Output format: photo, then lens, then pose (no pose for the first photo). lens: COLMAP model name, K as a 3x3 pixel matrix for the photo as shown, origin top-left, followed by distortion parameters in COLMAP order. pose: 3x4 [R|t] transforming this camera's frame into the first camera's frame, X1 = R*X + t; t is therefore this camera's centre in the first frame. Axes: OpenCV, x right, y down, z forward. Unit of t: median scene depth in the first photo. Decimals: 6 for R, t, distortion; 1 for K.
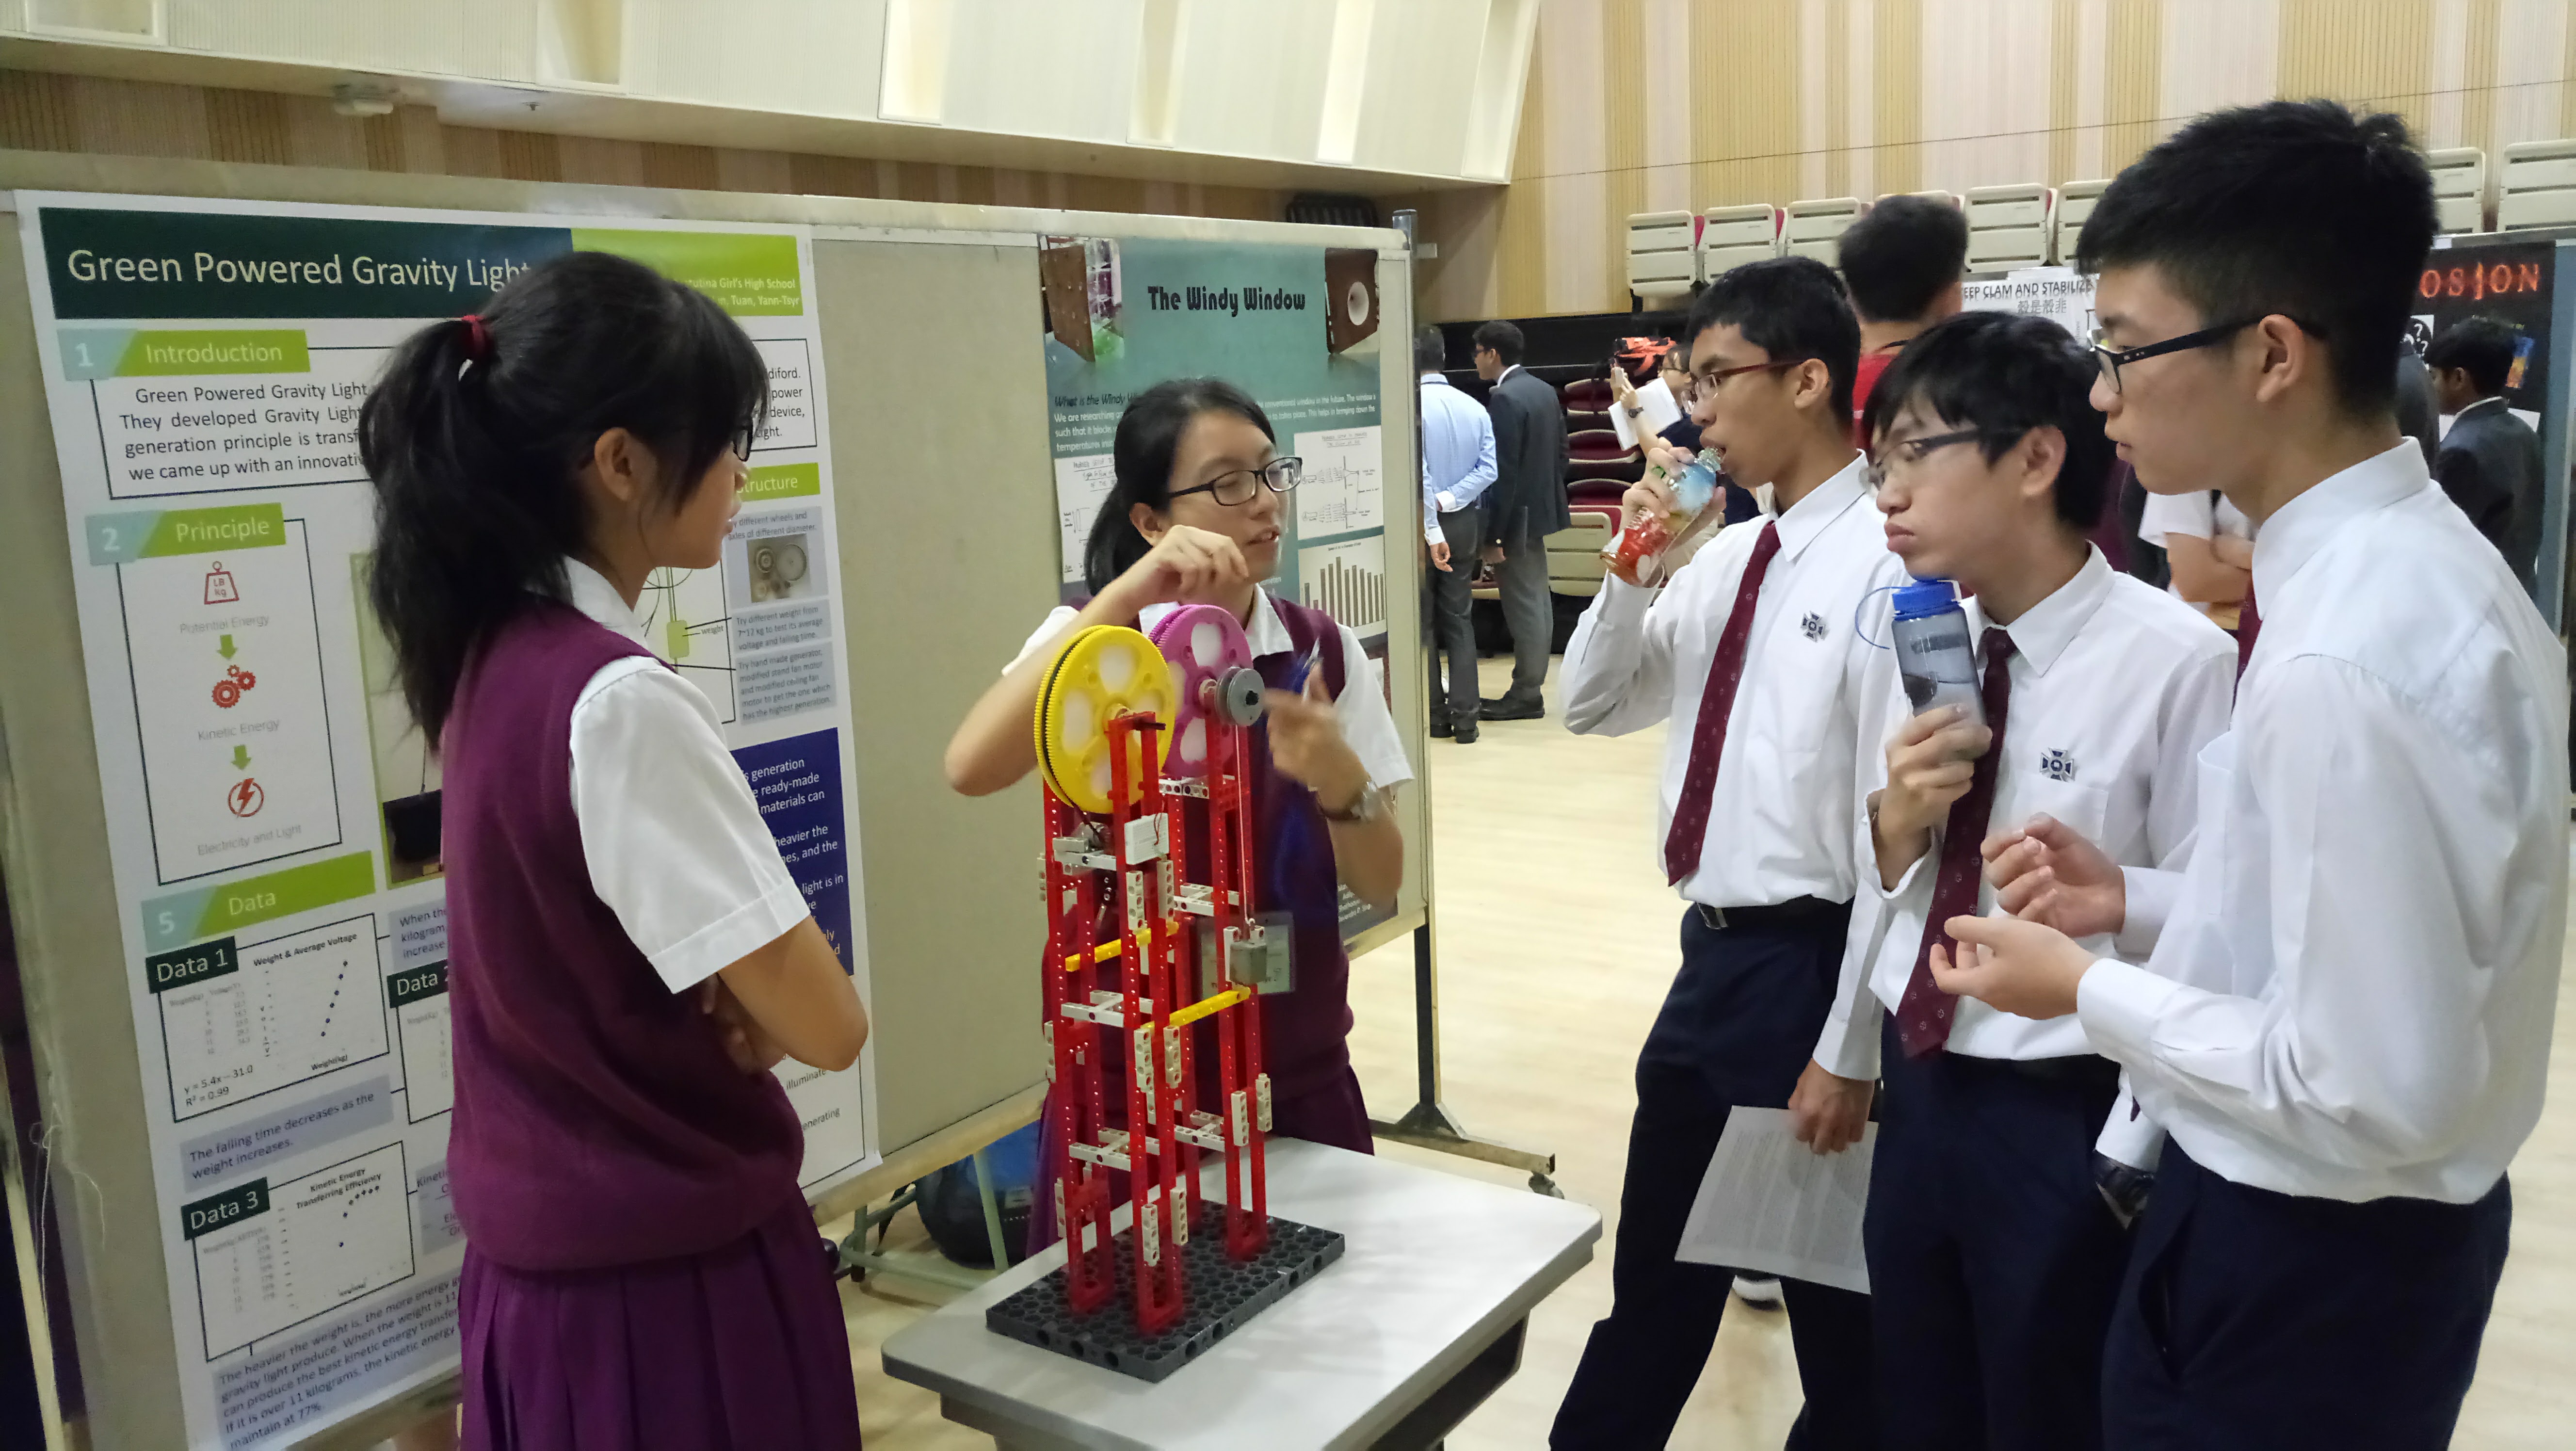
lens RADIAL K [[2015.2, 0, 1341.3], [0, 2015.2, 693.6], [0, 0, 1]] dist [-0.033534, 0.058687]
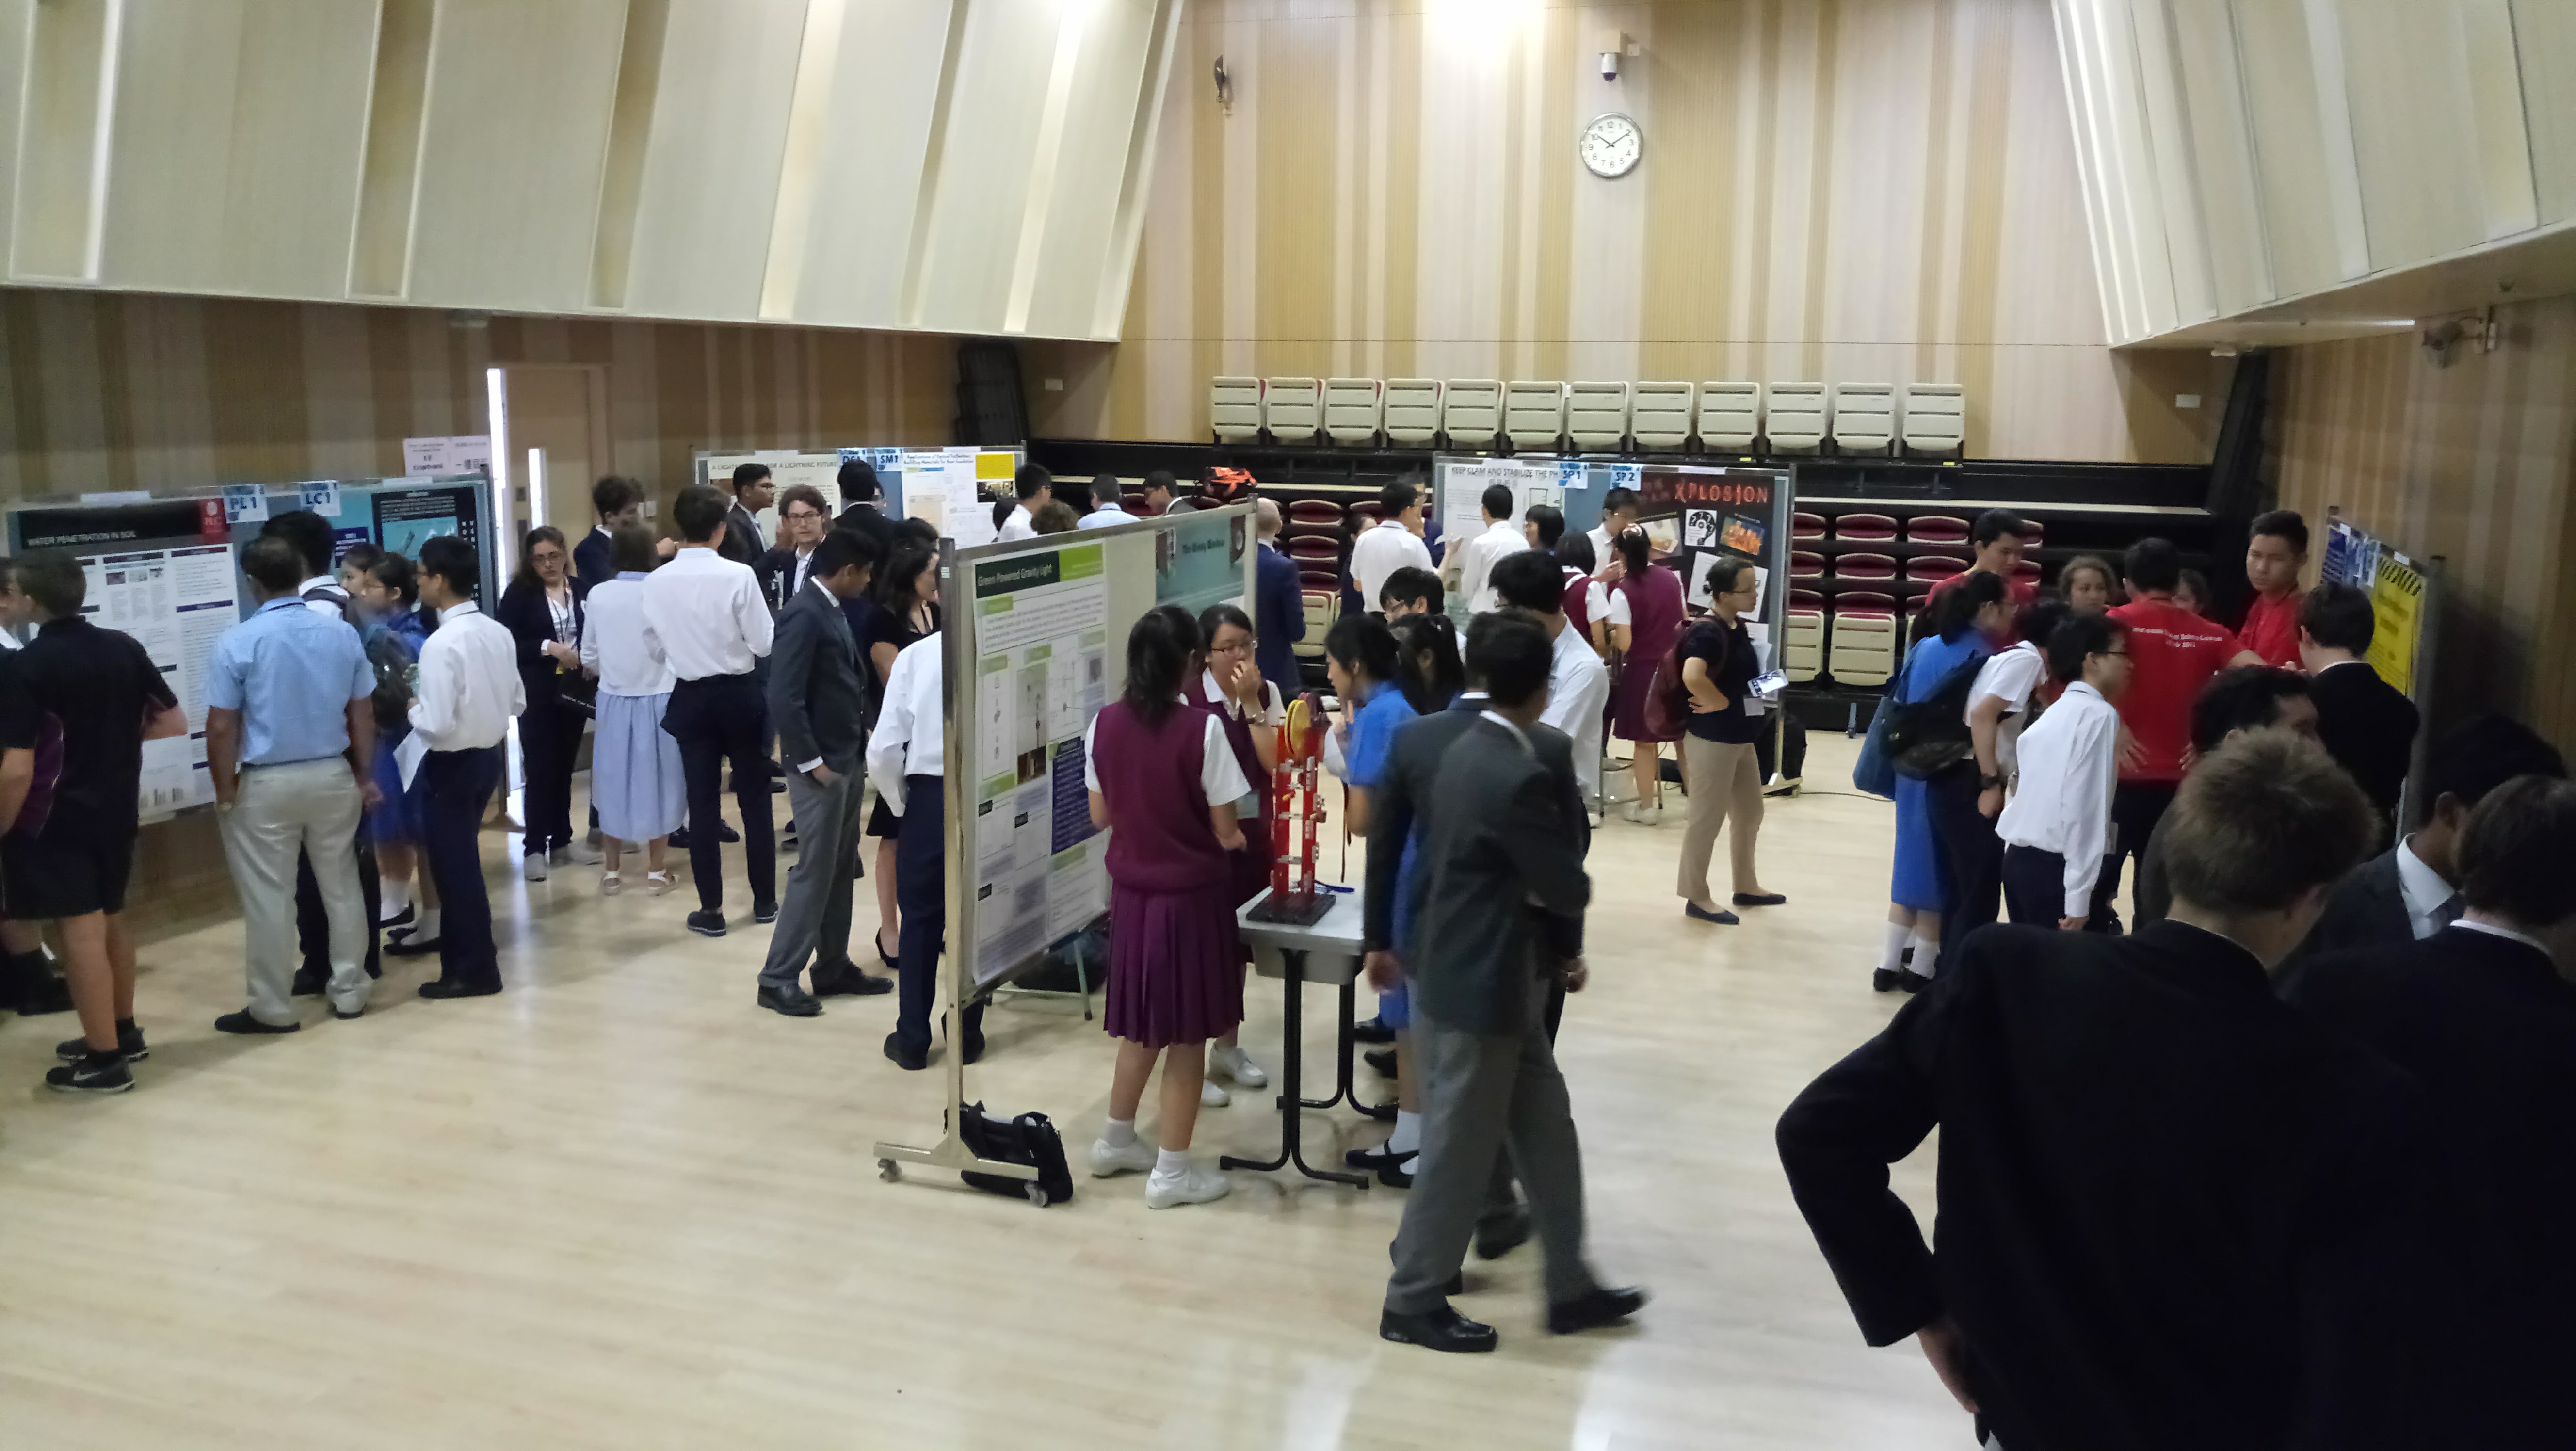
lens RADIAL K [[2015.2, 0, 1341.3], [0, 2015.2, 693.6], [0, 0, 1]] dist [-0.033534, 0.058687]
pose [[0.959349, 0.014476, 0.281853, -0.192251], [-0.011060, 0.999845, -0.013707, -0.000147], [-0.282007, 0.010033, 0.959360, -0.429895]]
